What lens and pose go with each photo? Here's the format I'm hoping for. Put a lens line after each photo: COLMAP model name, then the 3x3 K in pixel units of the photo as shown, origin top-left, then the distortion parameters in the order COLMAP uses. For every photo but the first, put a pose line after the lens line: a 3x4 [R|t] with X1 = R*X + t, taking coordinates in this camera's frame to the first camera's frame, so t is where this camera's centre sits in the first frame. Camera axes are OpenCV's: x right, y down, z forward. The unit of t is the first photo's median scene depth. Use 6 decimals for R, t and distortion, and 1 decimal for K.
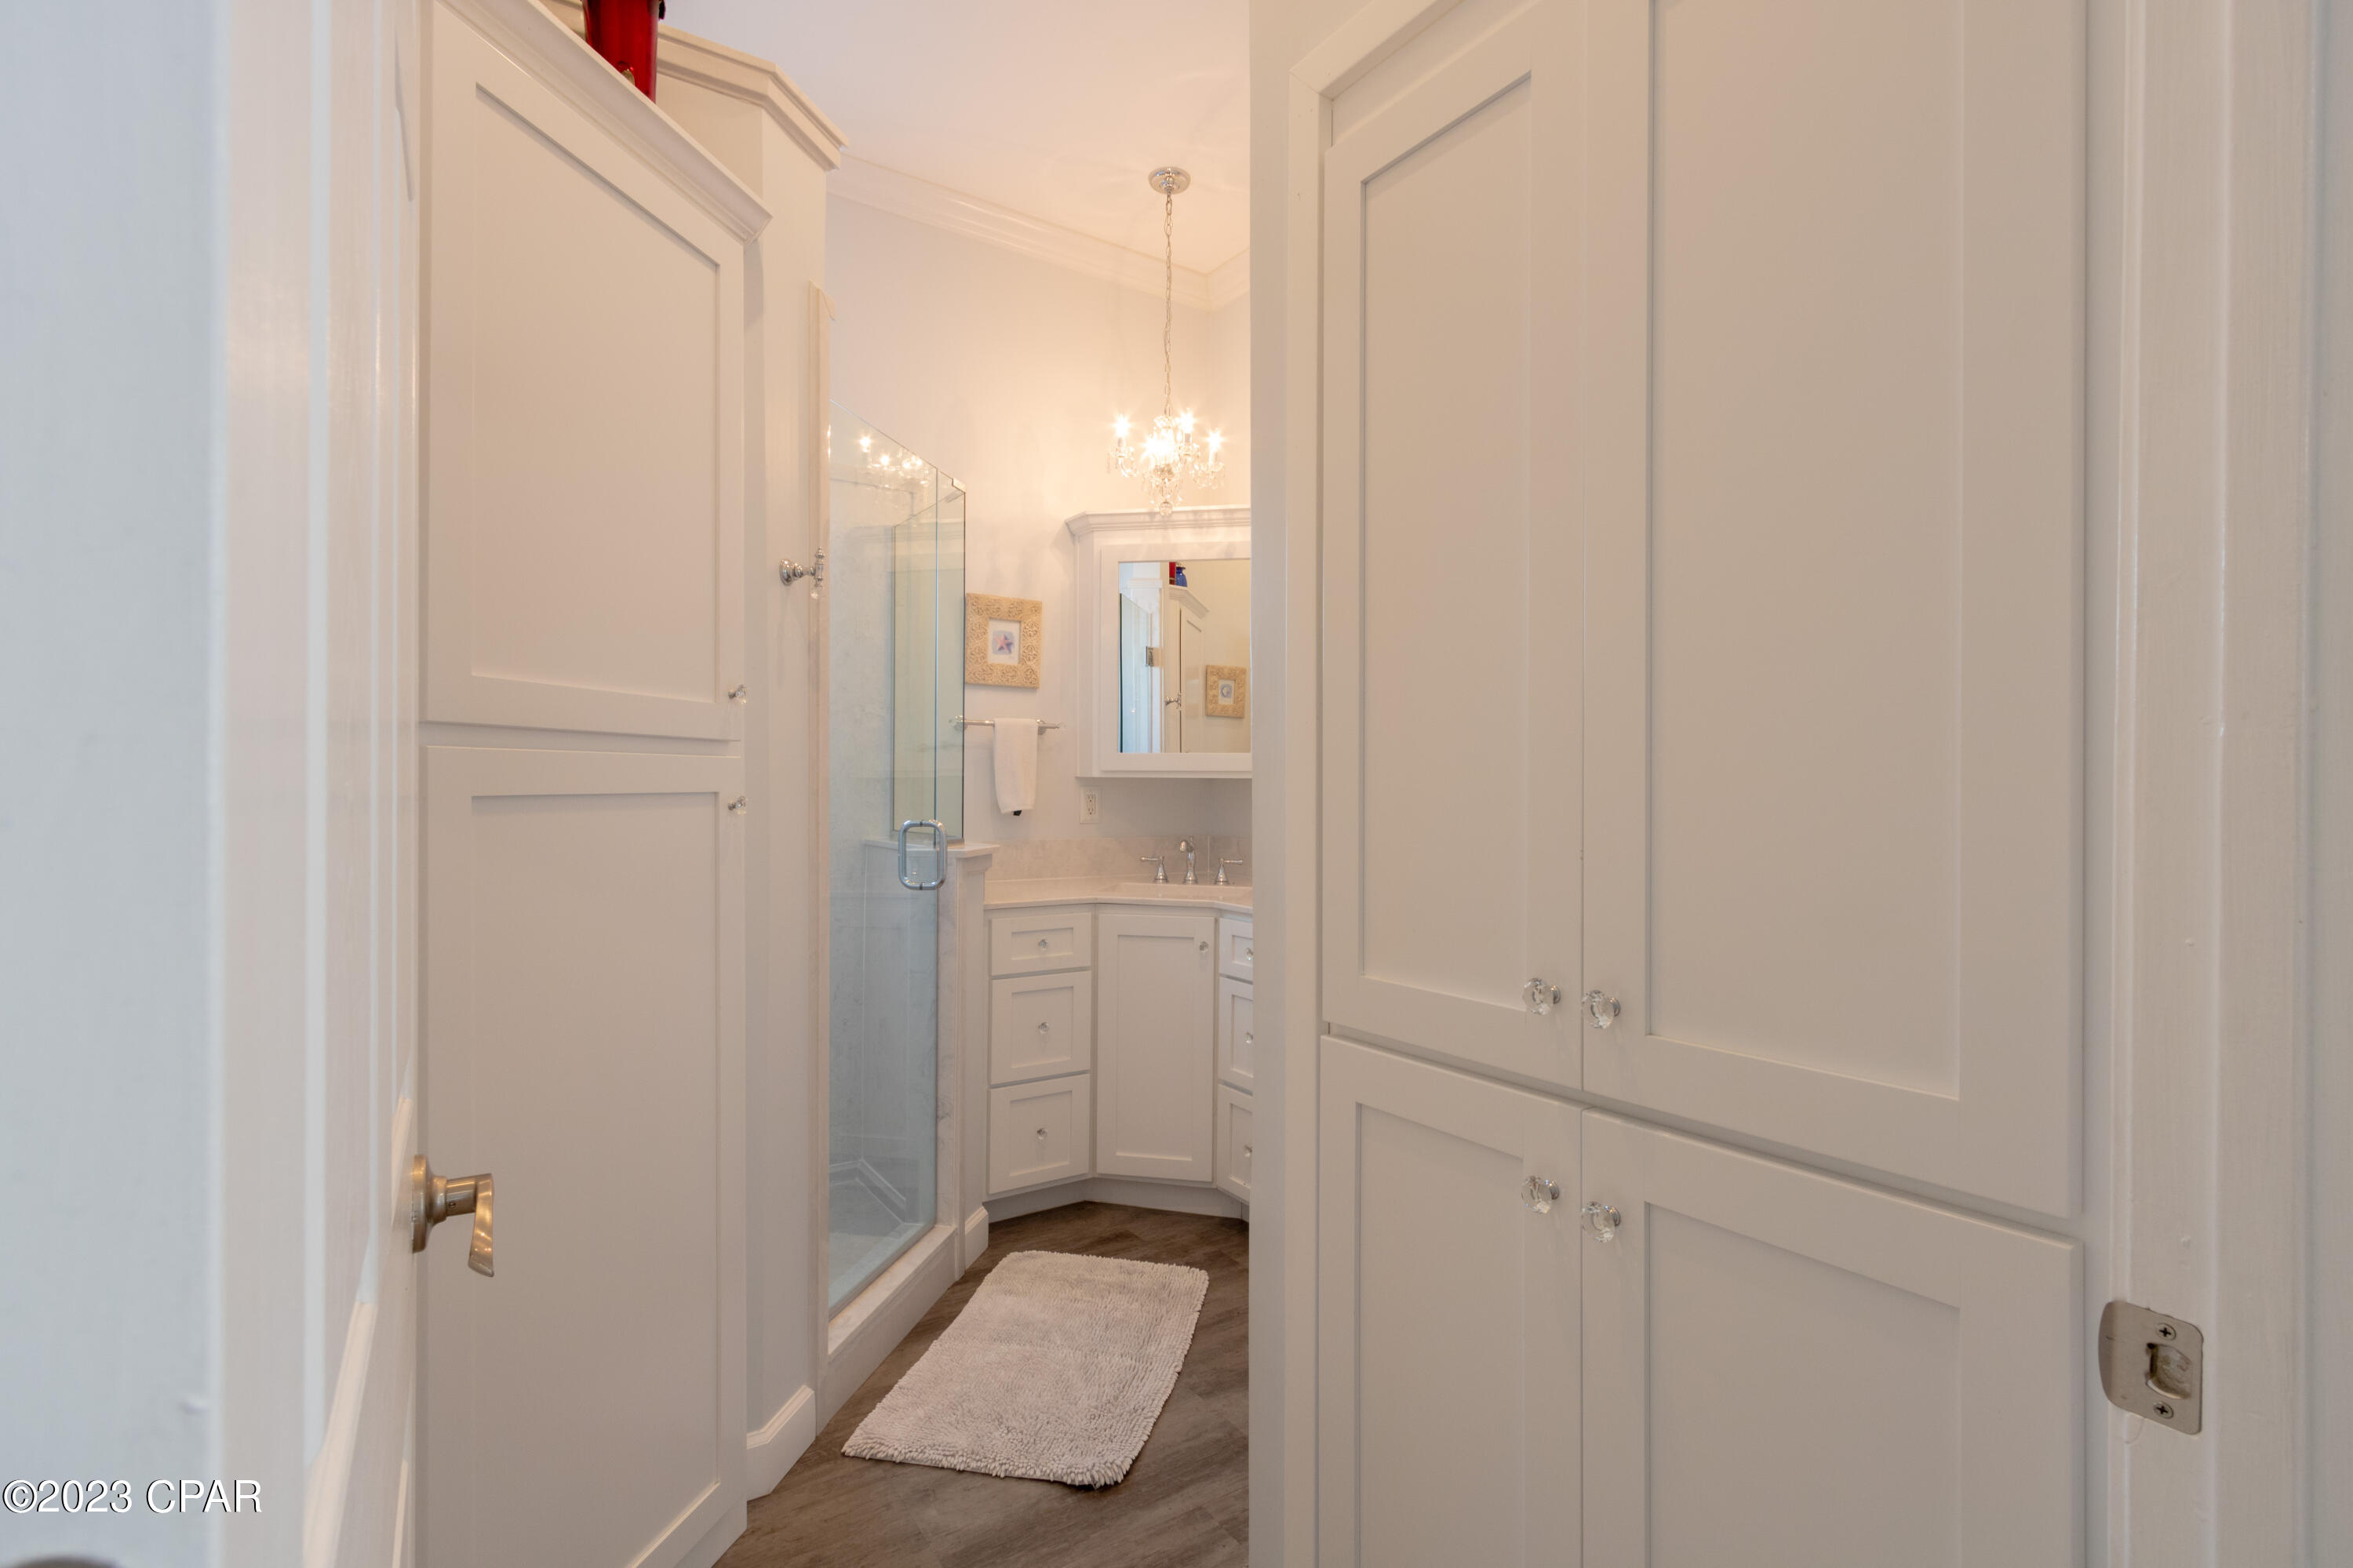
lens RADIAL K [[1133.0, 0, 1175.8], [0, 1133.0, 791.1], [0, 0, 1]] dist [0.000549, -0.000324]
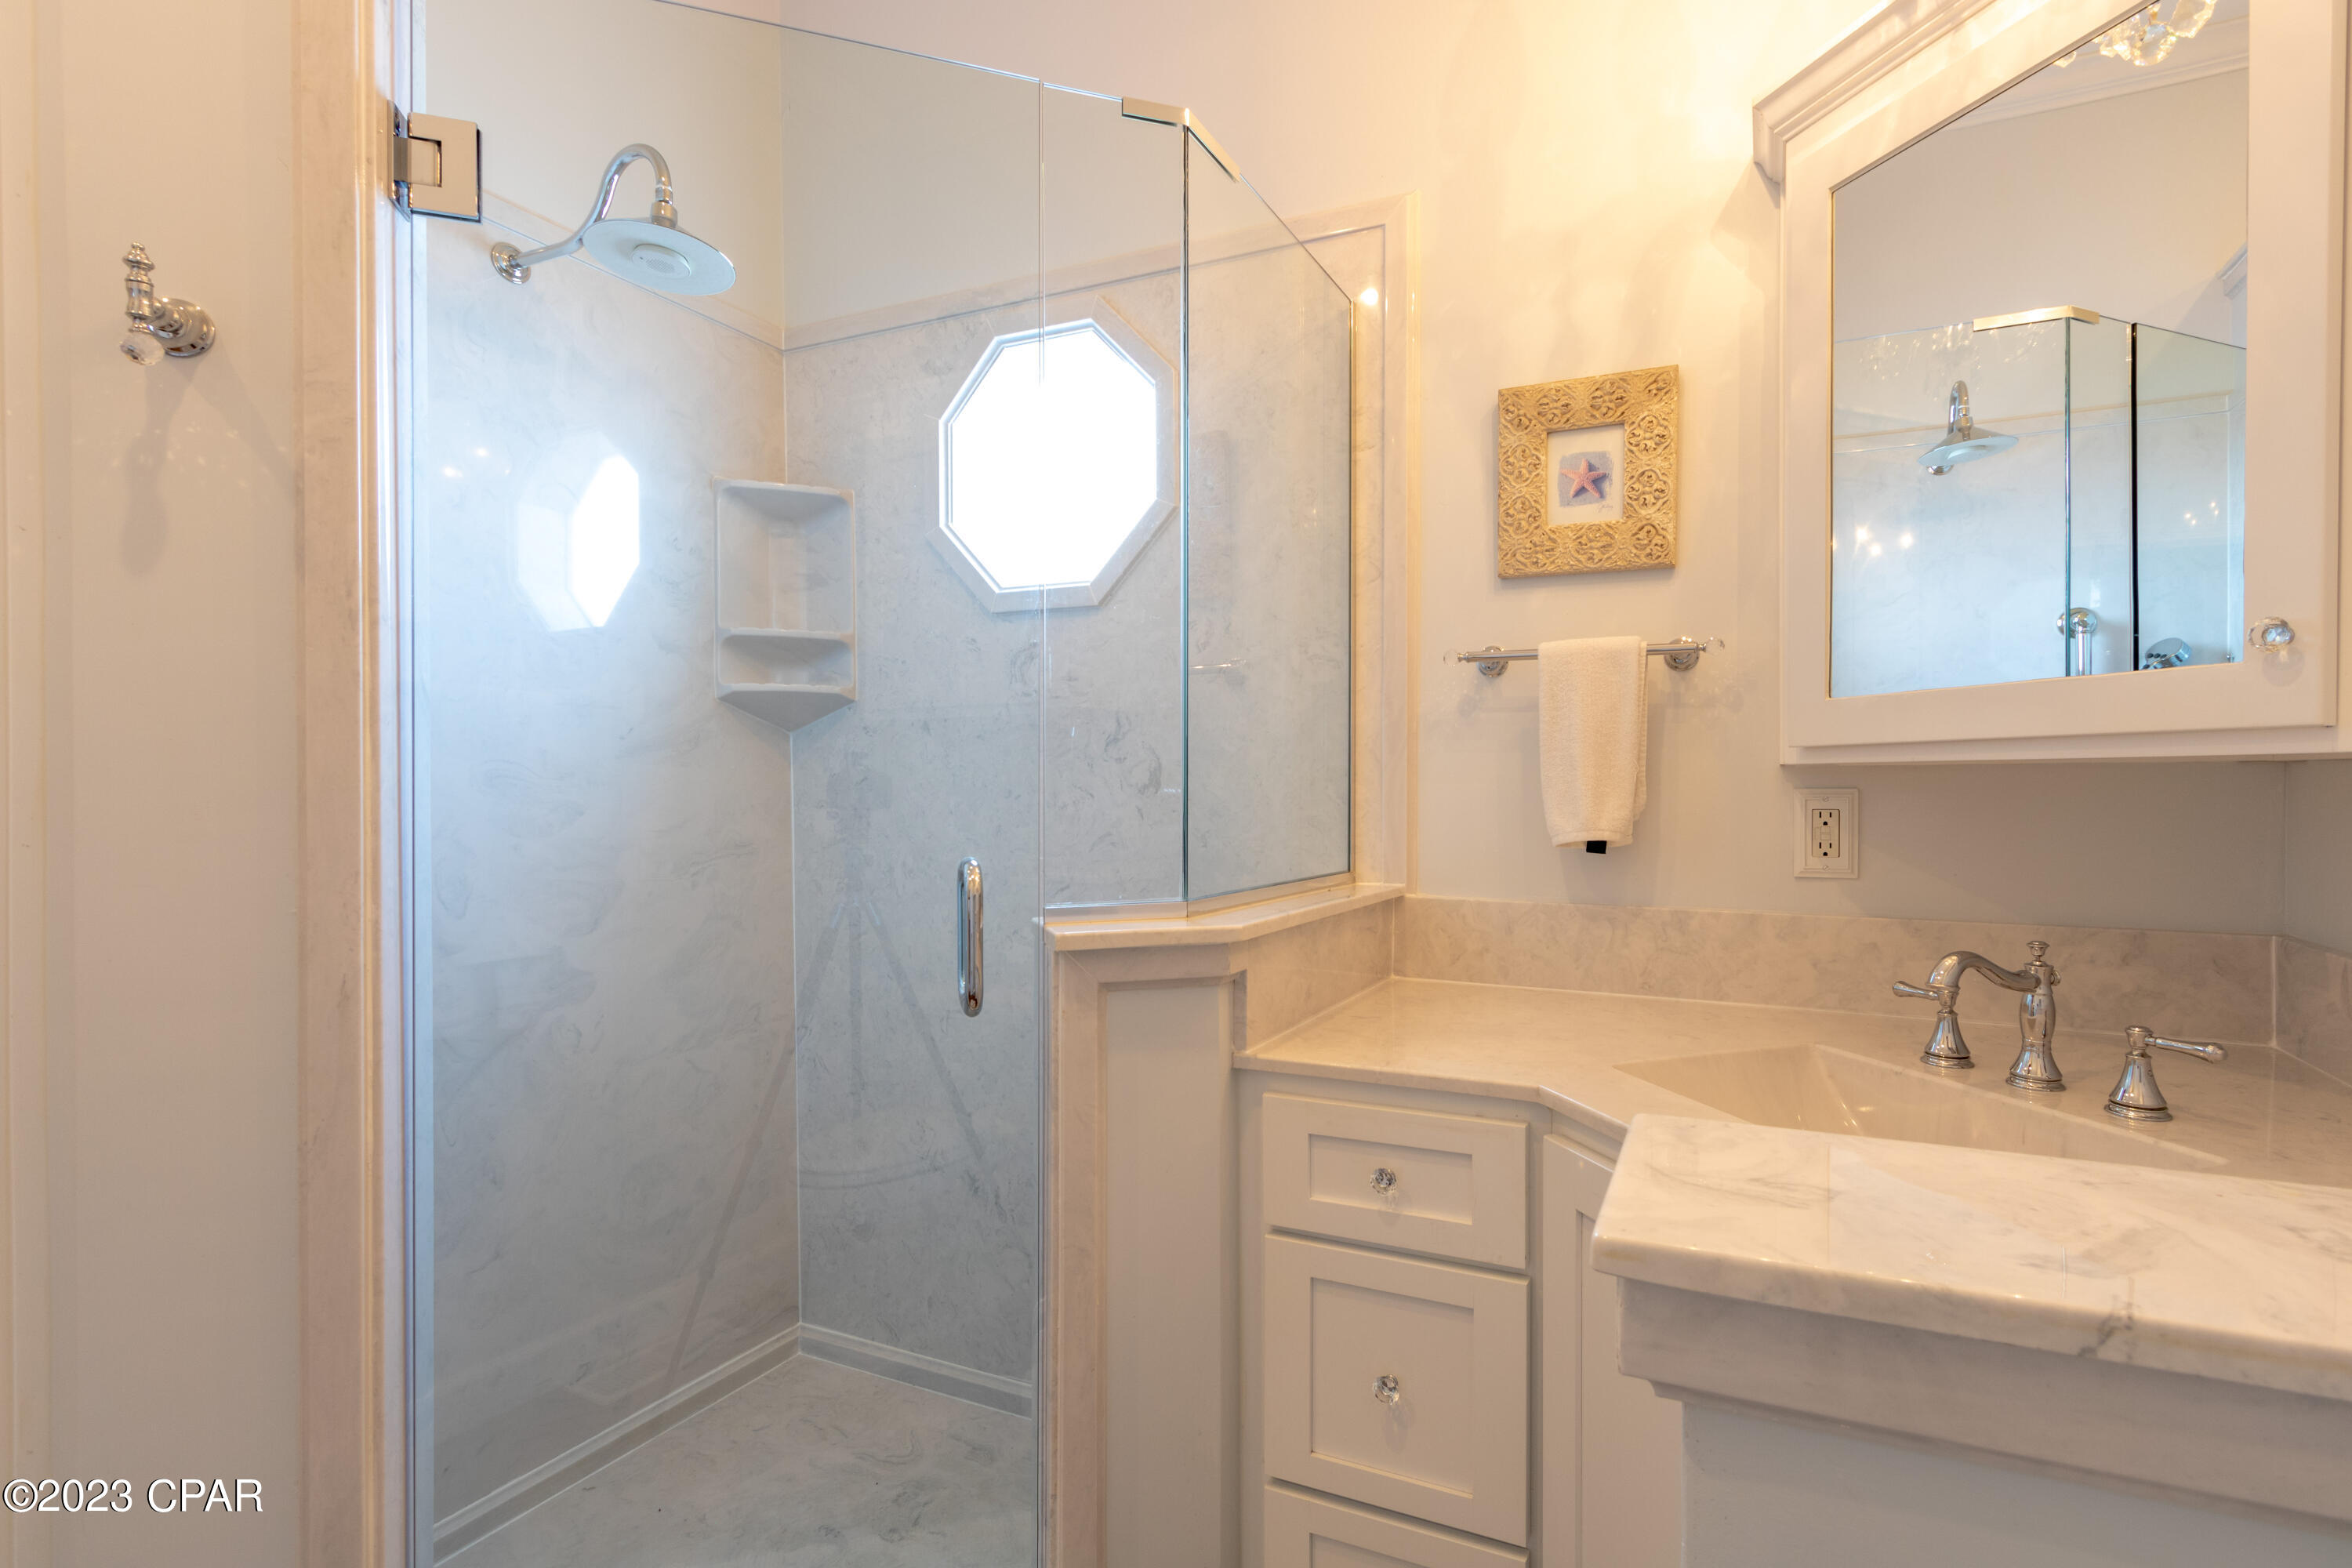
lens RADIAL K [[1132.7, 0, 1175.3], [0, 1132.7, 791.1], [0, 0, 1]] dist [0.000549, -0.000324]
pose [[0.504197, -0.000338, -0.863588, 0.163544], [-0.001416, 0.999998, -0.001218, -0.002179], [0.863587, 0.001837, 0.504196, 0.621541]]
